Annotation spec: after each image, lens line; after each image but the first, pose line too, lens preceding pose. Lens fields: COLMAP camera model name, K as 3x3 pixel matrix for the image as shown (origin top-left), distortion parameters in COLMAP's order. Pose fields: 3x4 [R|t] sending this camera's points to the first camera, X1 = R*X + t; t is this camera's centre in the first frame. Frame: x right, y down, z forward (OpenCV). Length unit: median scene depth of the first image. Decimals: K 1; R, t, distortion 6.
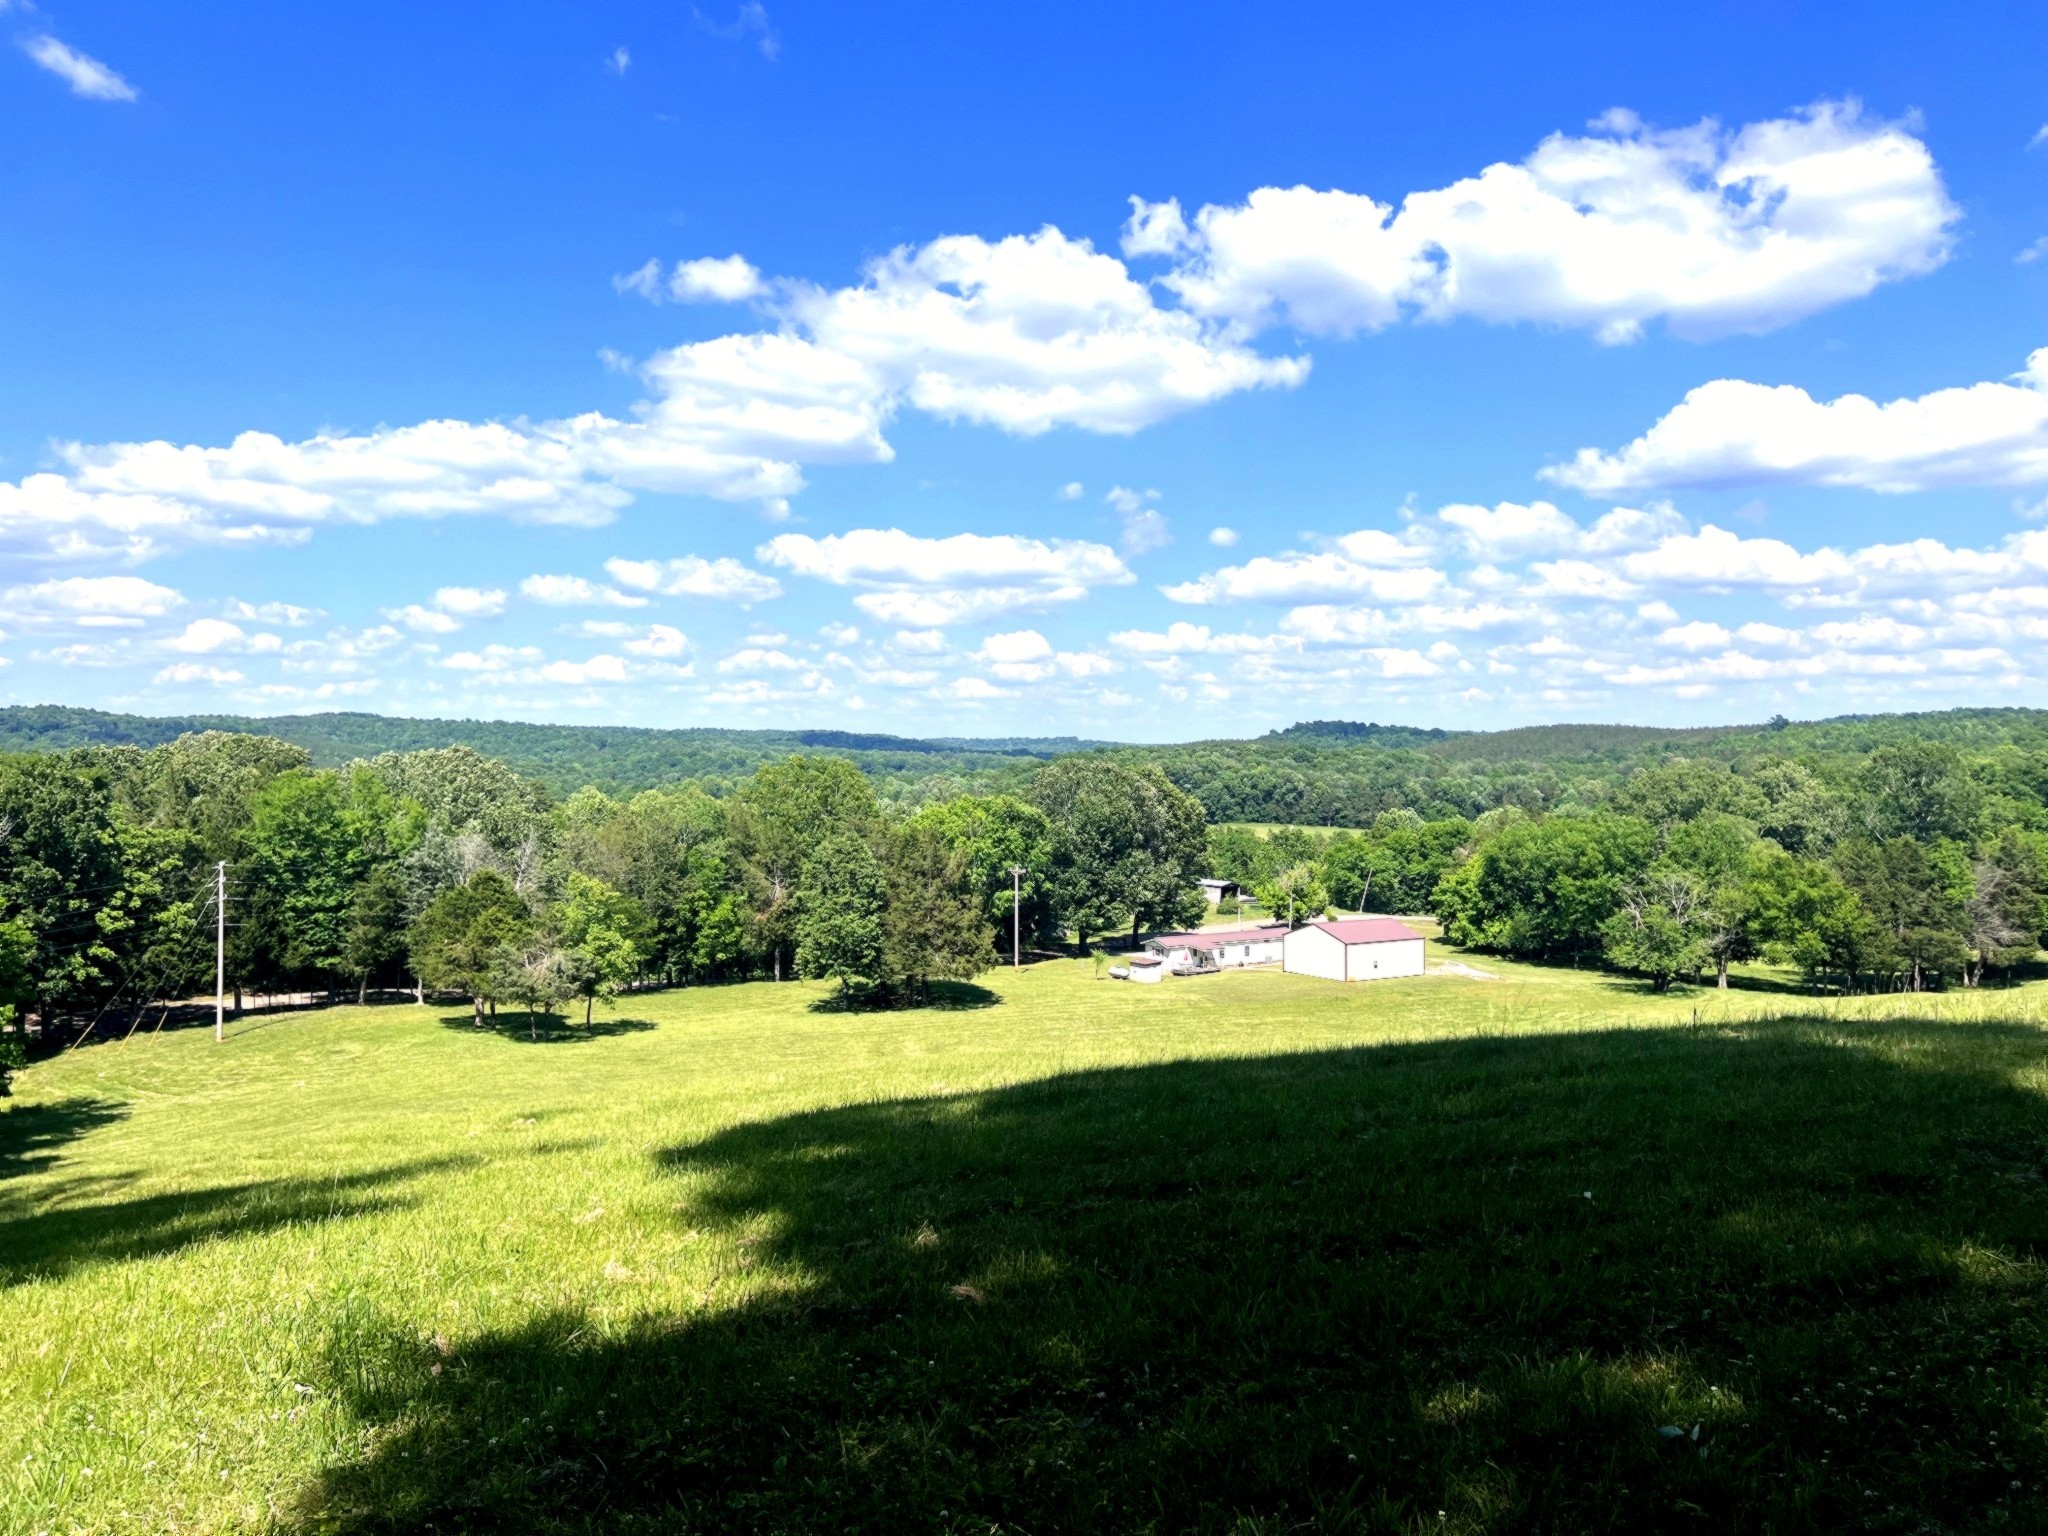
lens RADIAL K [[1523.8, 0, 1030.0], [0, 1523.8, 763.0], [0, 0, 1]] dist [0.057412, -0.063866]
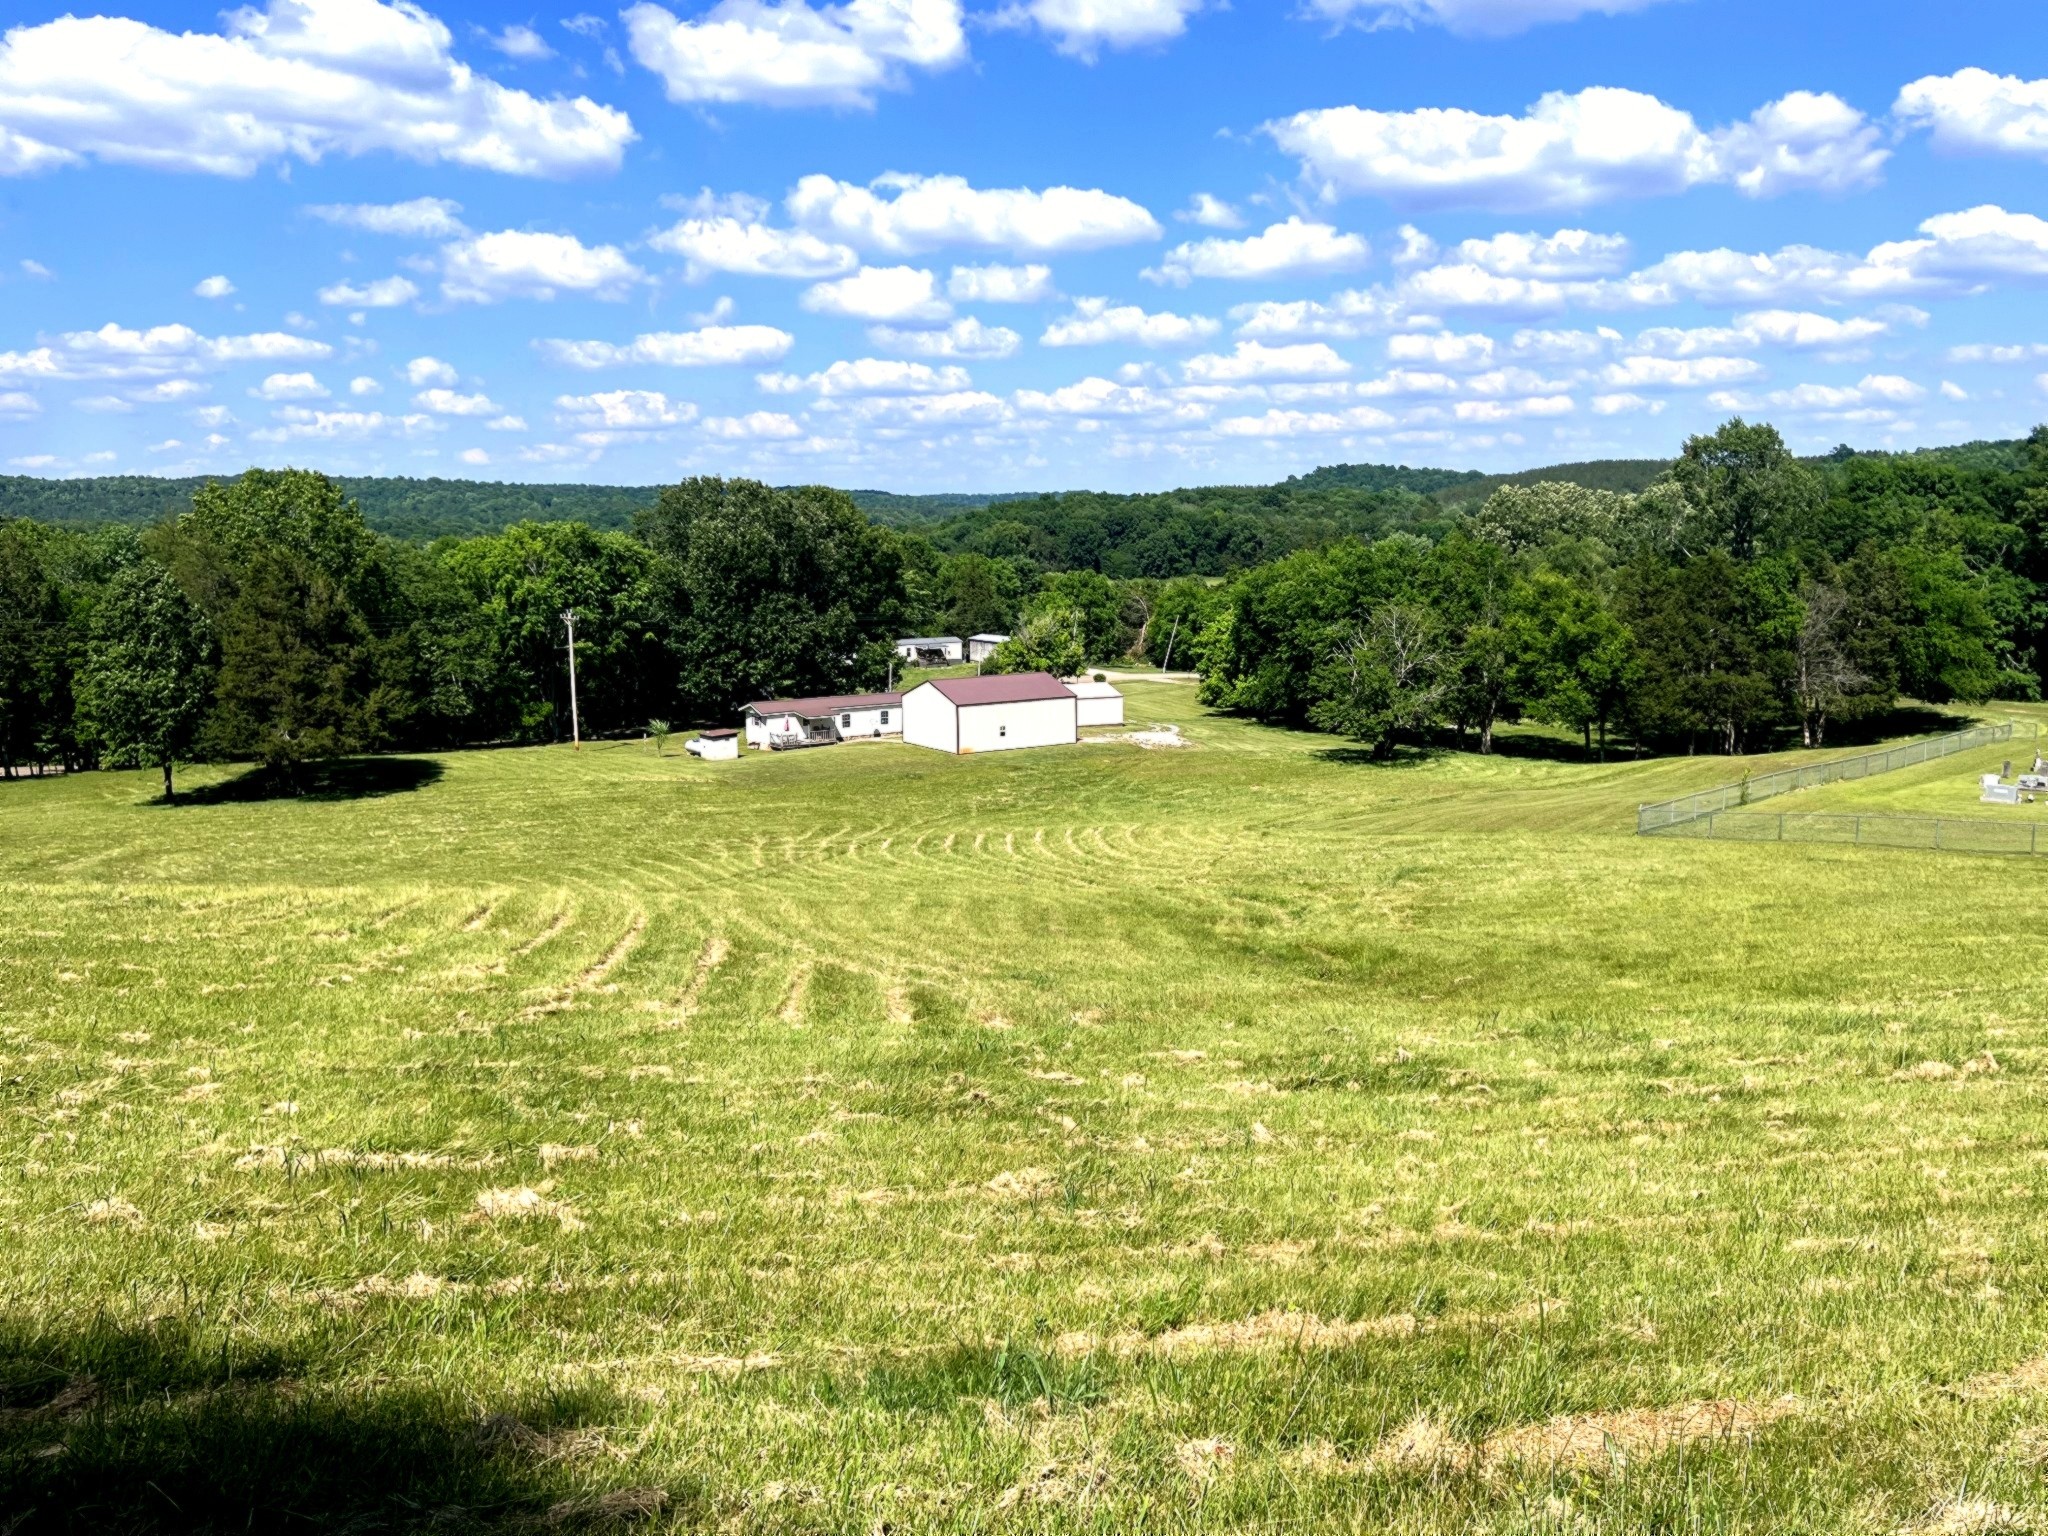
lens RADIAL K [[1663.6, 0, 1024.0], [0, 1663.6, 768.0], [0, 0, 1]] dist [0.005032, 0.007723]
pose [[0.999483, -0.013527, -0.029169, 0.236574], [0.017608, 0.989340, 0.144554, 0.026833], [0.026902, -0.144993, 0.989067, 0.155330]]
